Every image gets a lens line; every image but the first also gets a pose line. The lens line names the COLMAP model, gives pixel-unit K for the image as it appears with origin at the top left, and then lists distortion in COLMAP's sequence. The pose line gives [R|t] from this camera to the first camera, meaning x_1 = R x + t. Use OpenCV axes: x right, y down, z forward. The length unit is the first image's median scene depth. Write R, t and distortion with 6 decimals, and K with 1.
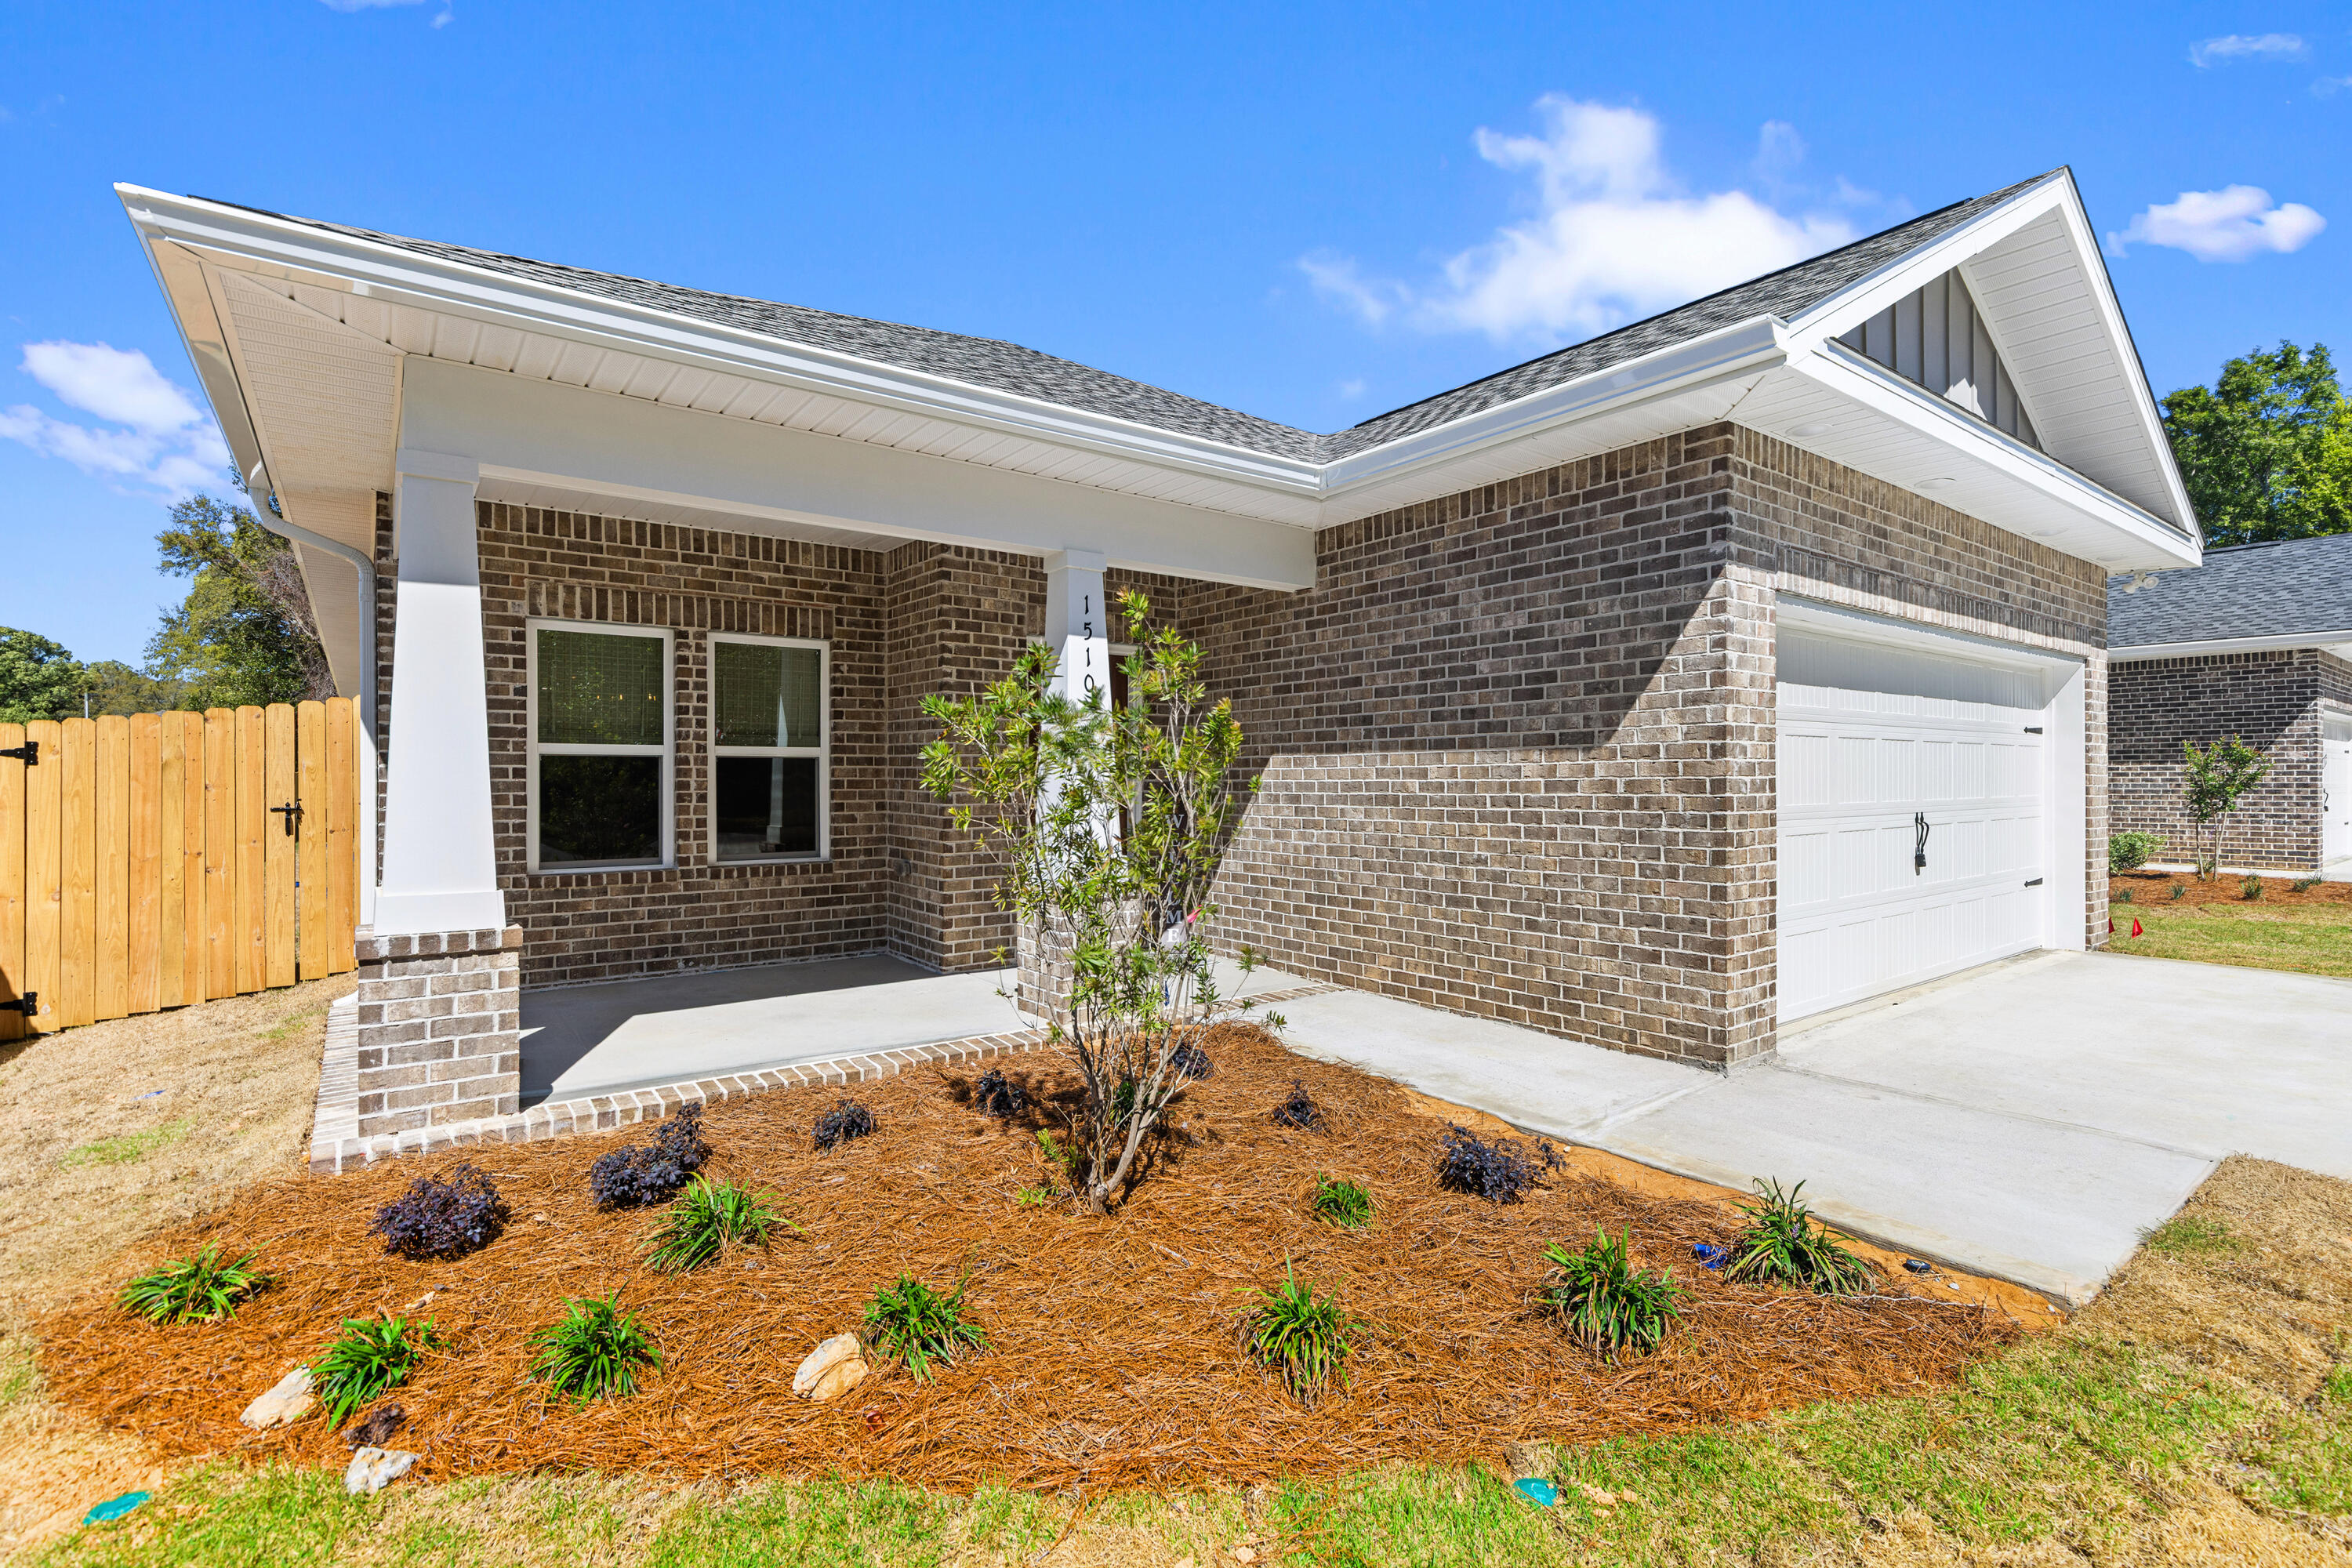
lens RADIAL K [[1073.6, 0, 1181.6], [0, 1073.6, 789.5], [0, 0, 1]] dist [0.003777, 0.000355]
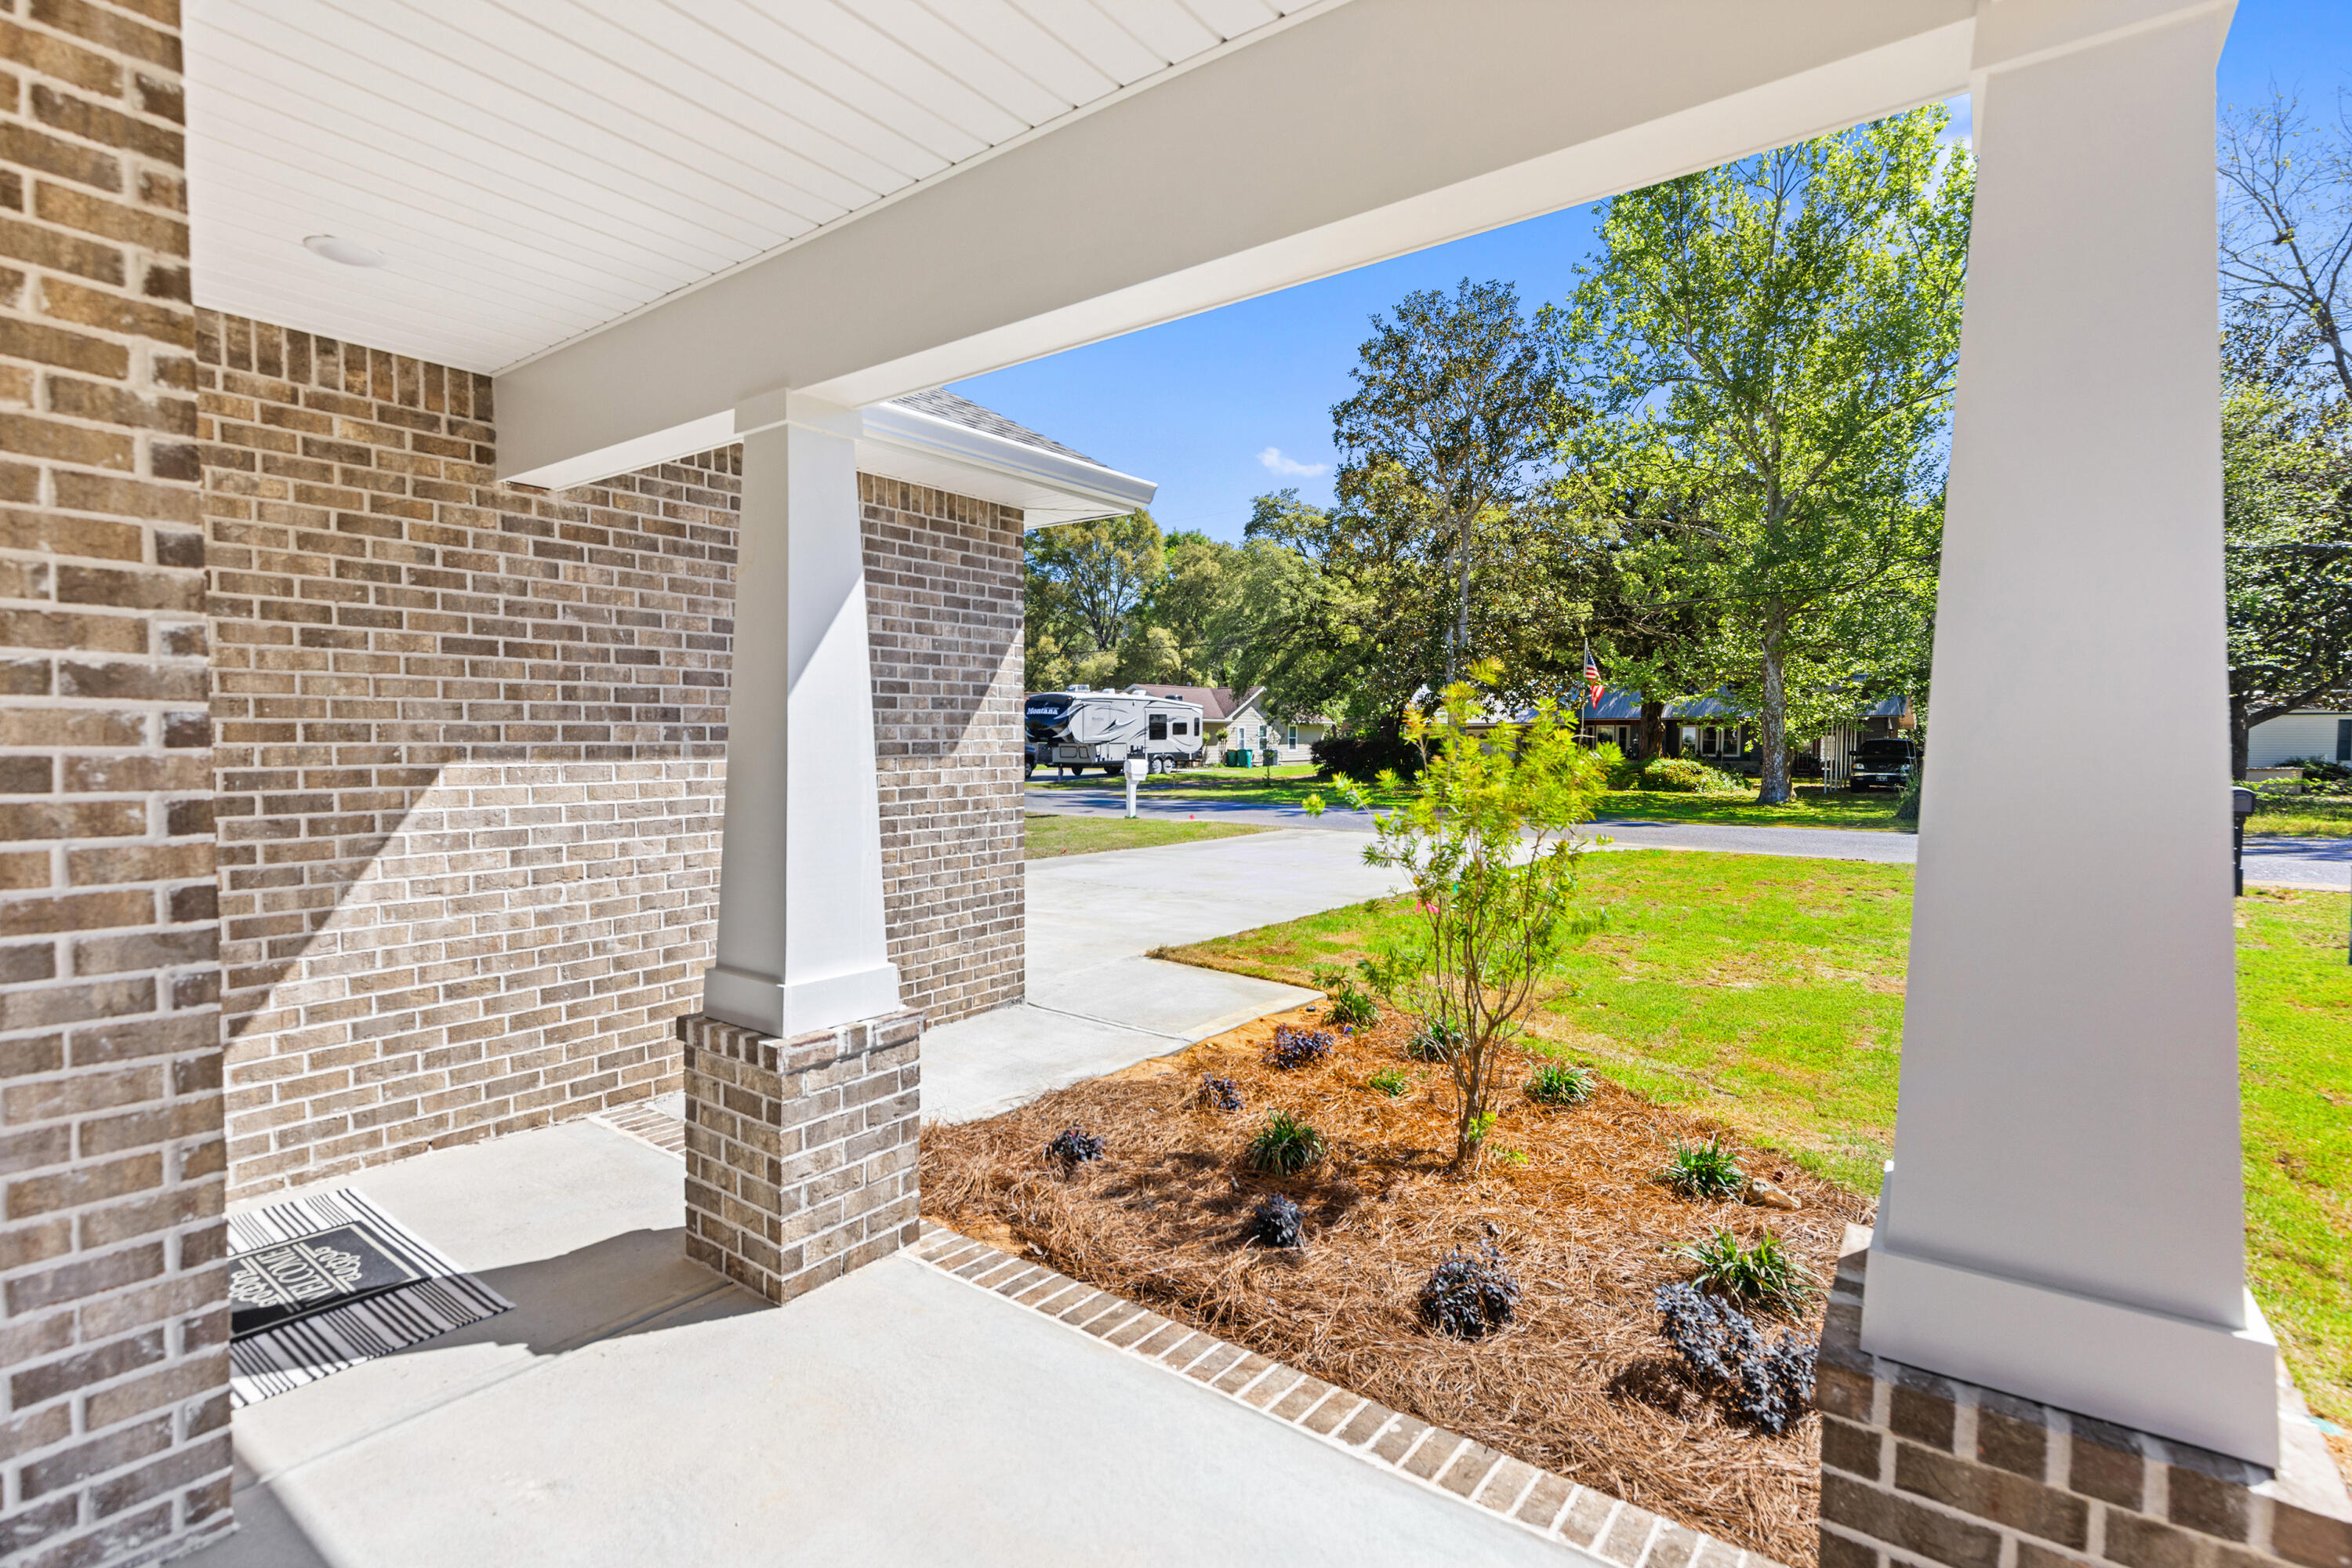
lens RADIAL K [[1073.6, 0, 1181.6], [0, 1073.6, 789.5], [0, 0, 1]] dist [0.003777, 0.000355]
pose [[-0.283564, -0.046742, 0.957813, -0.602963], [0.004365, 0.998738, 0.050031, -0.048694], [-0.958943, 0.018368, -0.283002, 0.873009]]
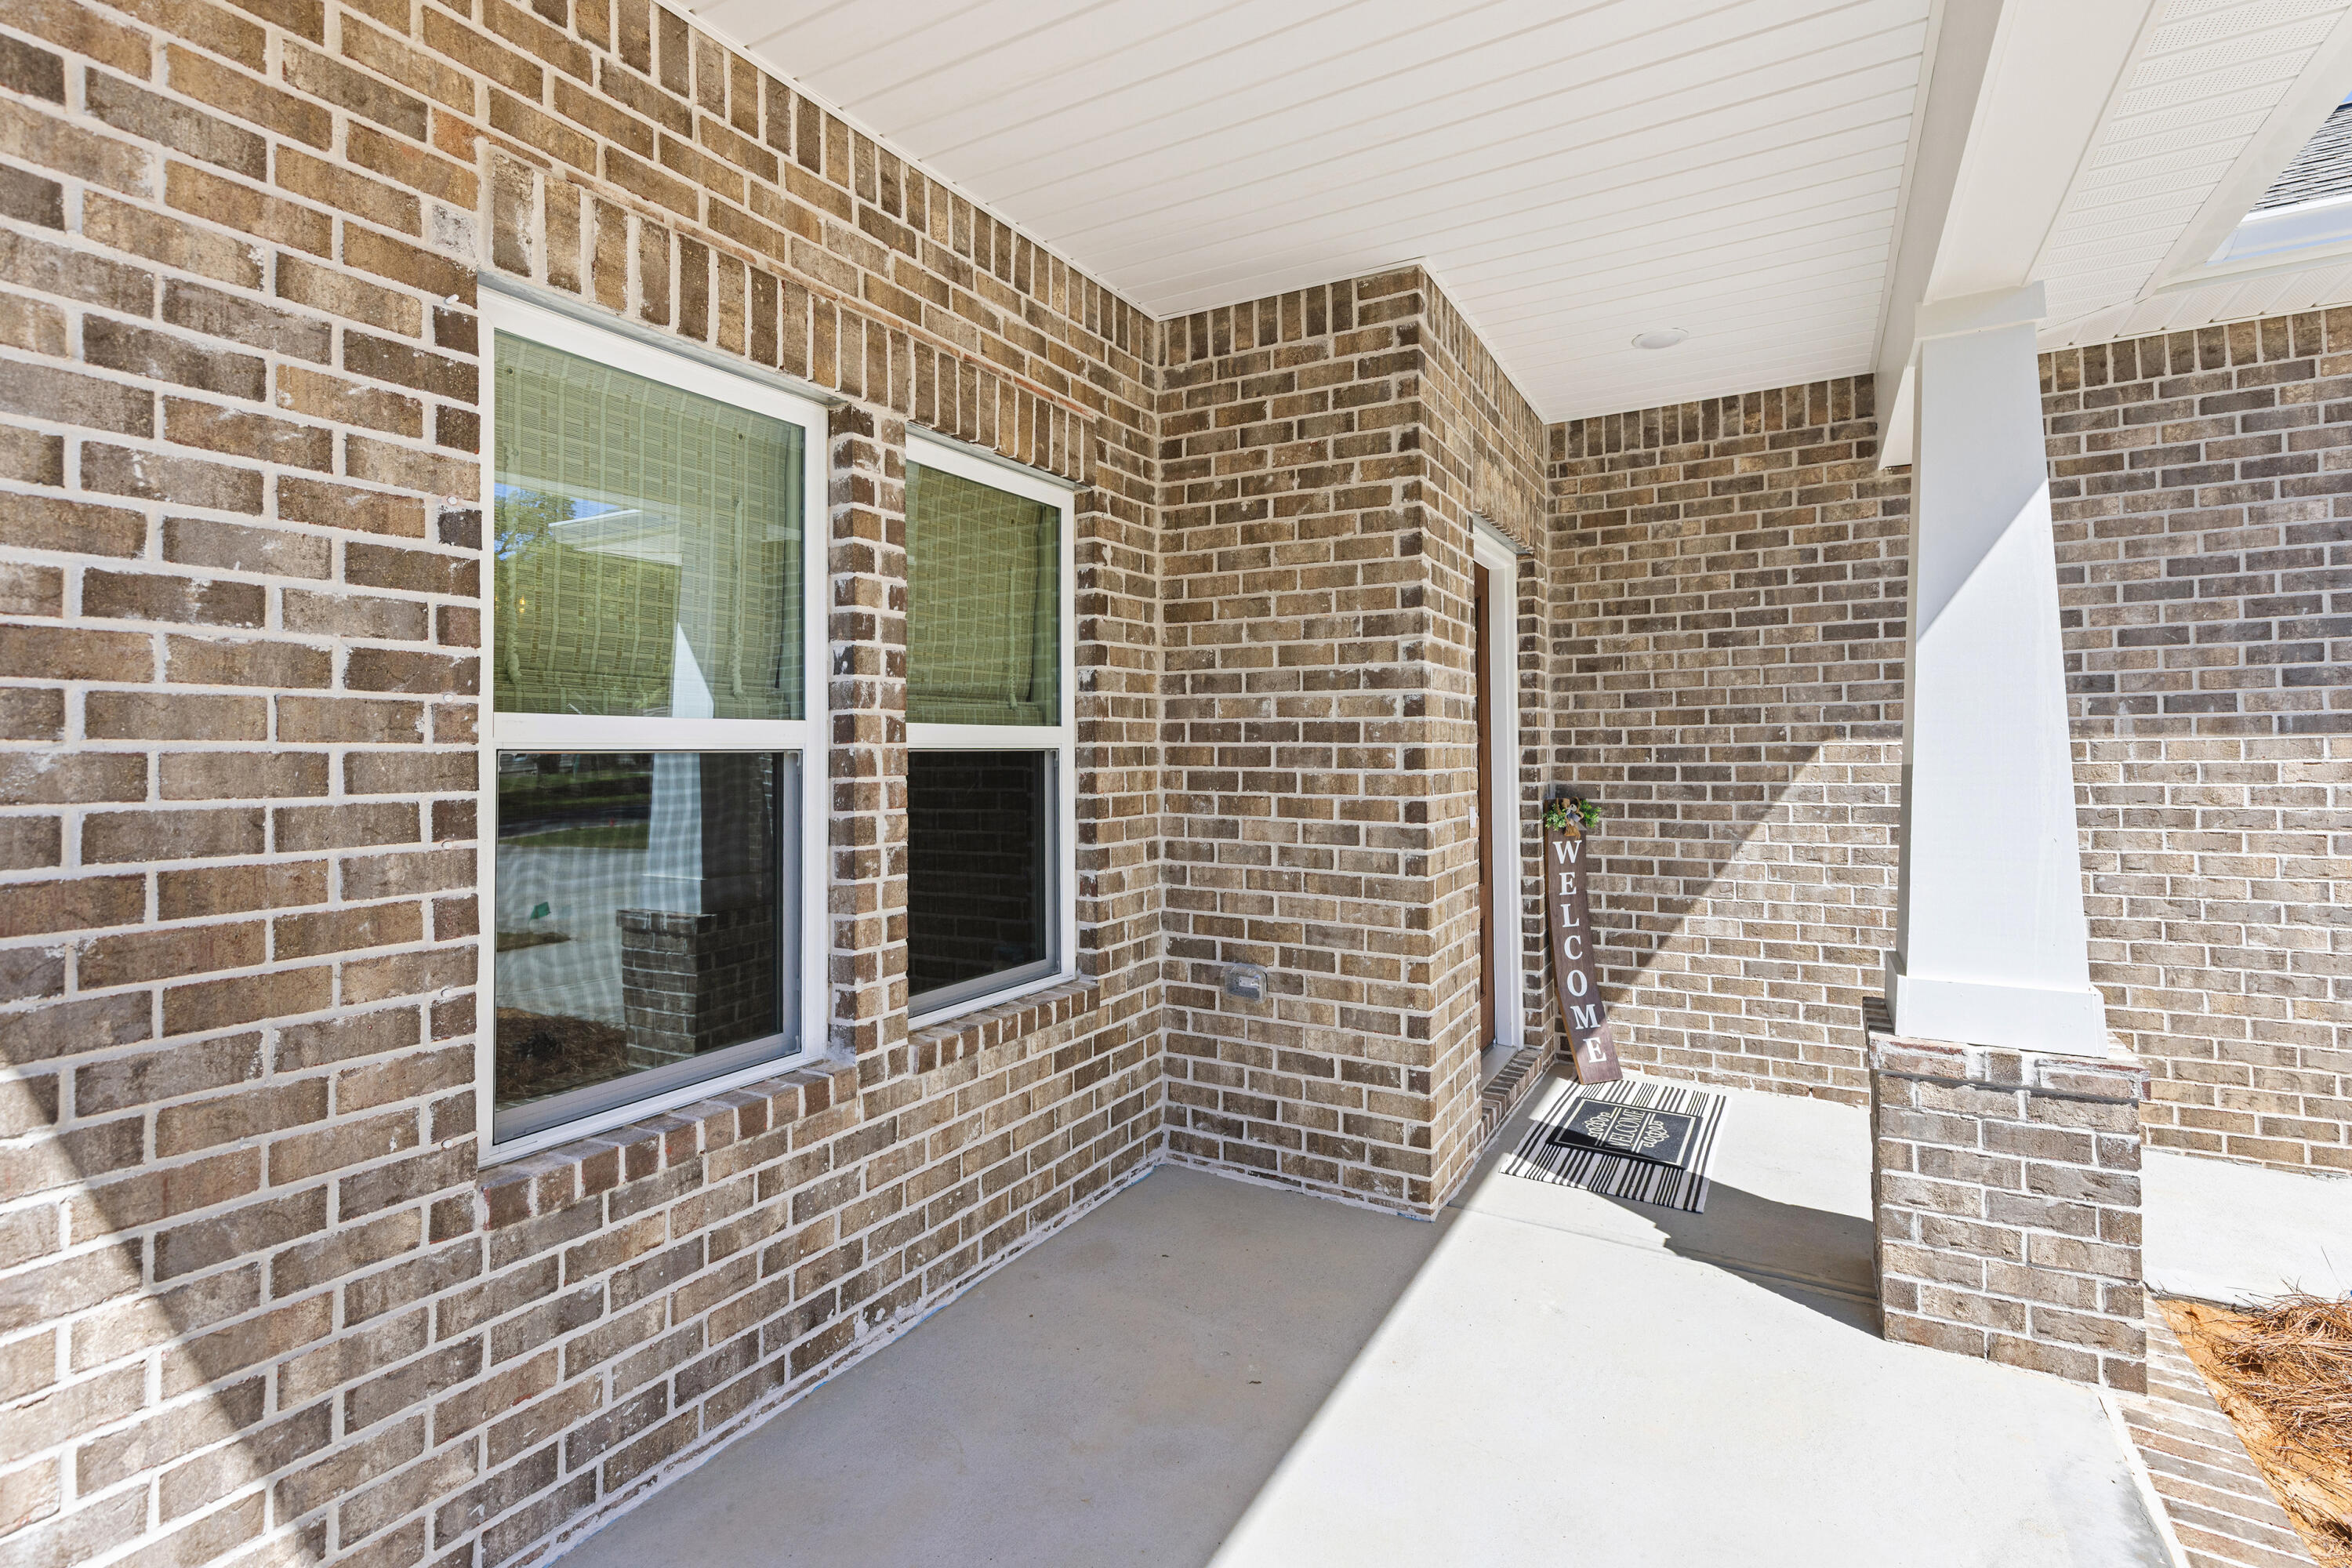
lens RADIAL K [[1091.2, 0, 1178.1], [0, 1091.2, 739.3], [0, 0, 1]] dist [-0.000215, -0.000610]
pose [[0.921238, -0.003047, 0.388988, -0.529926], [0.012859, 0.999661, -0.022625, -0.026320], [-0.388787, 0.025845, 0.920965, 0.638455]]
